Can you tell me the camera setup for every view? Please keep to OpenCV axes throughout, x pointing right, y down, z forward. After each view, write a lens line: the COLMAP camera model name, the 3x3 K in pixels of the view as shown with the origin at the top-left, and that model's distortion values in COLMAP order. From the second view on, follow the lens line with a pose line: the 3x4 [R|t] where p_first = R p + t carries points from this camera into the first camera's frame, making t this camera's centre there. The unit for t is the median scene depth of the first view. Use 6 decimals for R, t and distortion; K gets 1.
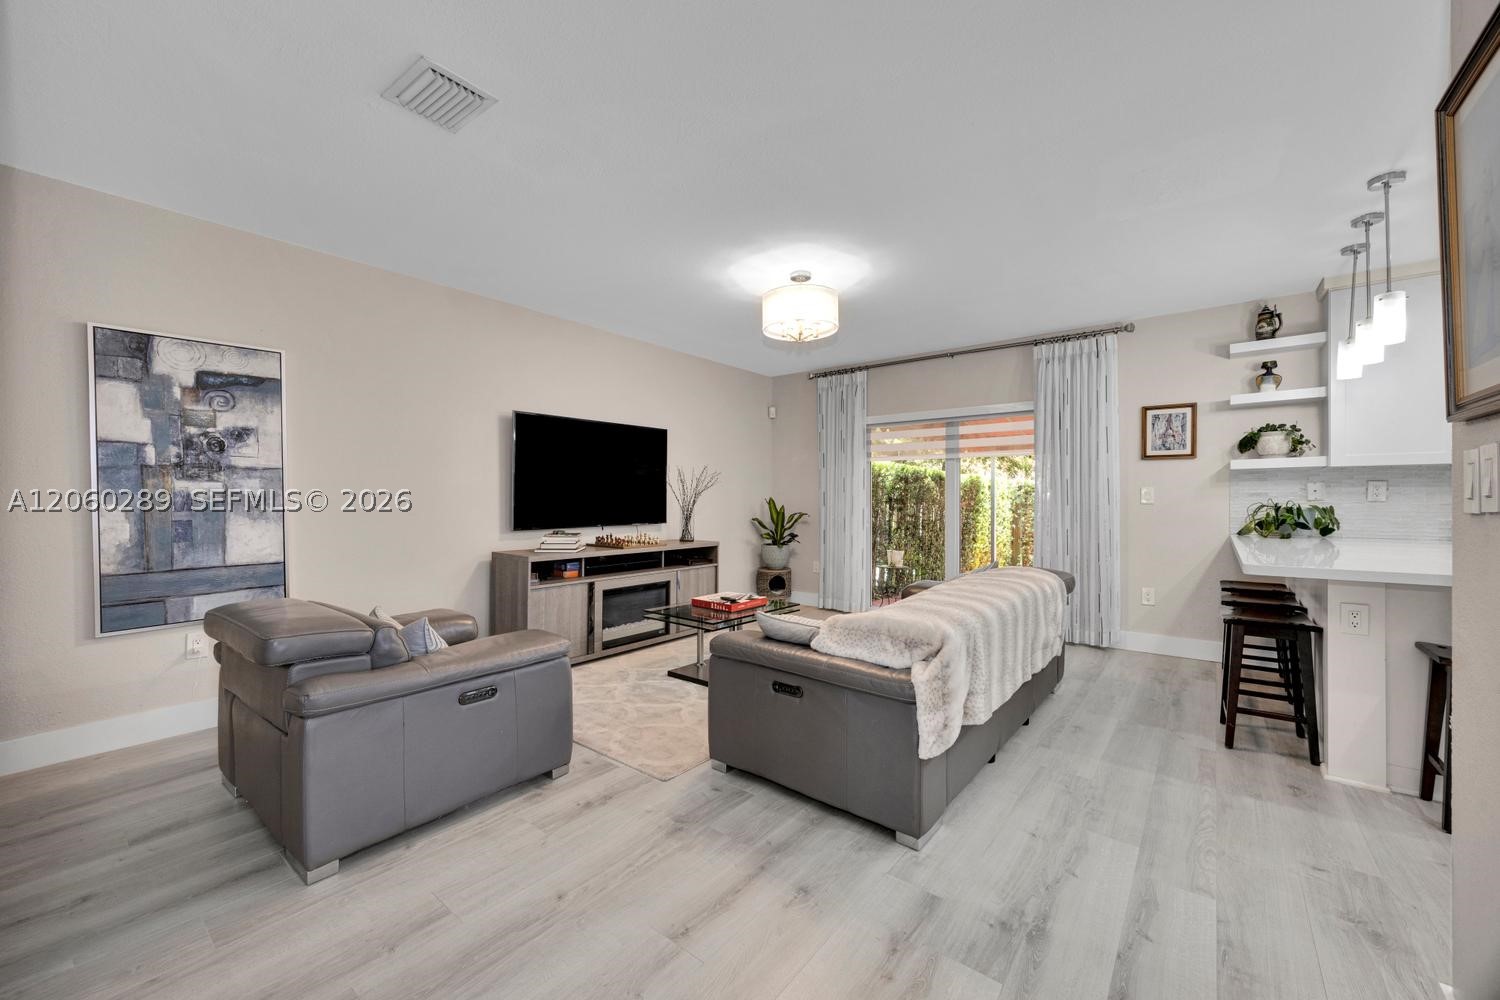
lens RADIAL K [[573.5, 0, 737.4], [0, 573.5, 494.1], [0, 0, 1]] dist [-0.000824, -0.000230]
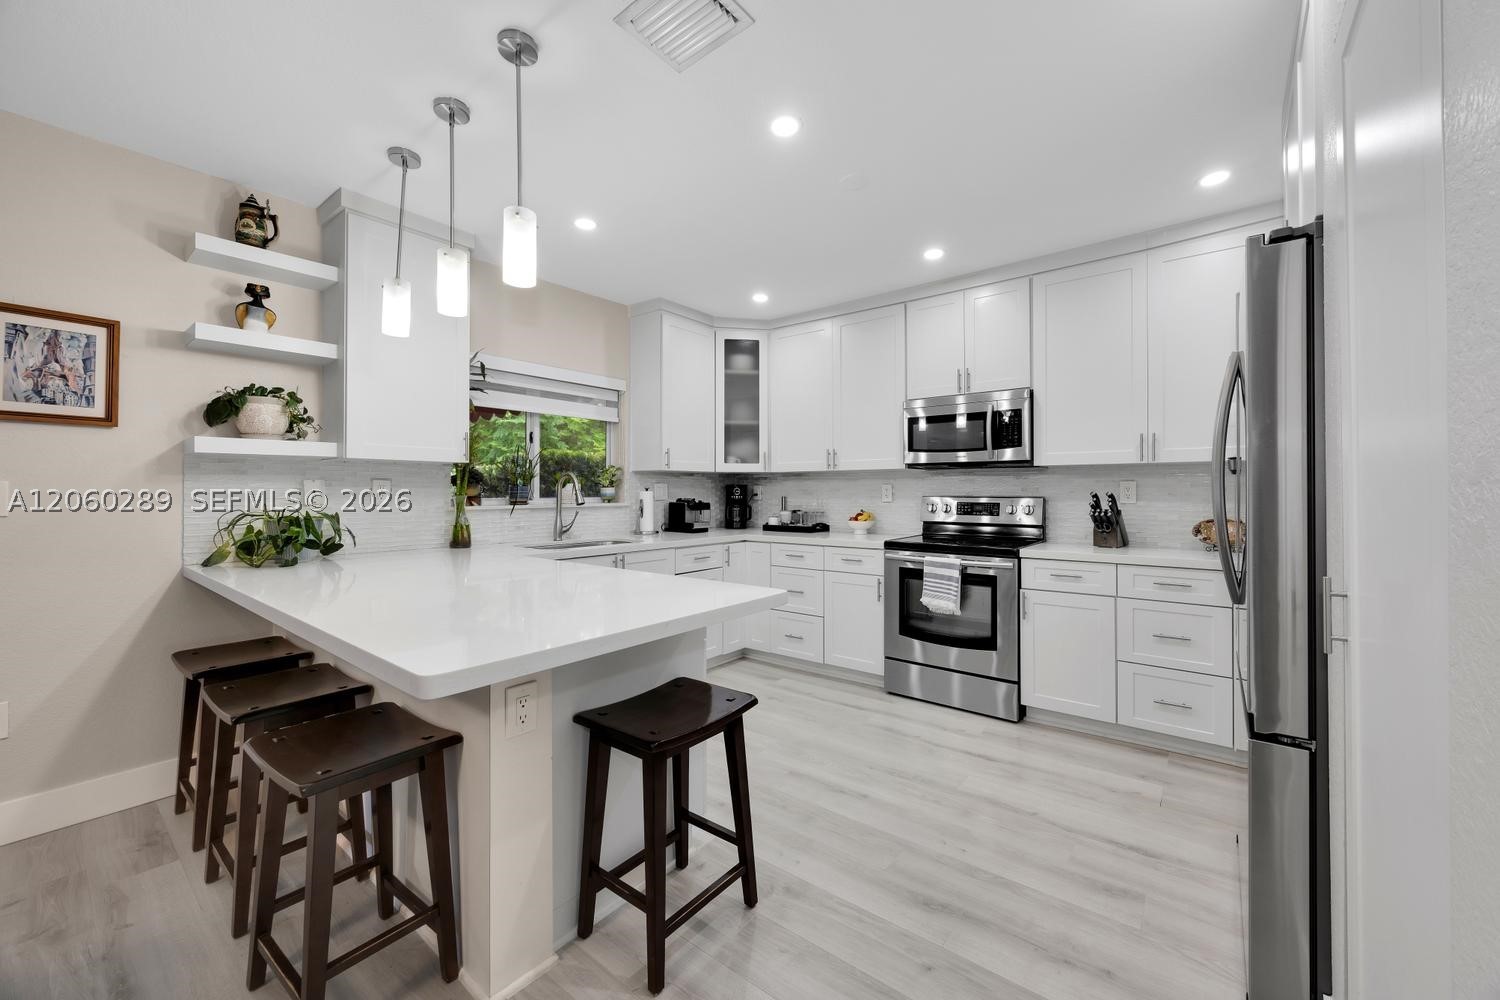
lens RADIAL K [[573.5, 0, 755.9], [0, 573.5, 495.7], [0, 0, 1]] dist [-0.000824, -0.000230]
pose [[-0.020889, 0.002203, 0.999779, 0.286206], [-0.005038, 0.999985, -0.002308, -0.001665], [-0.999769, -0.005085, -0.020877, 0.461369]]
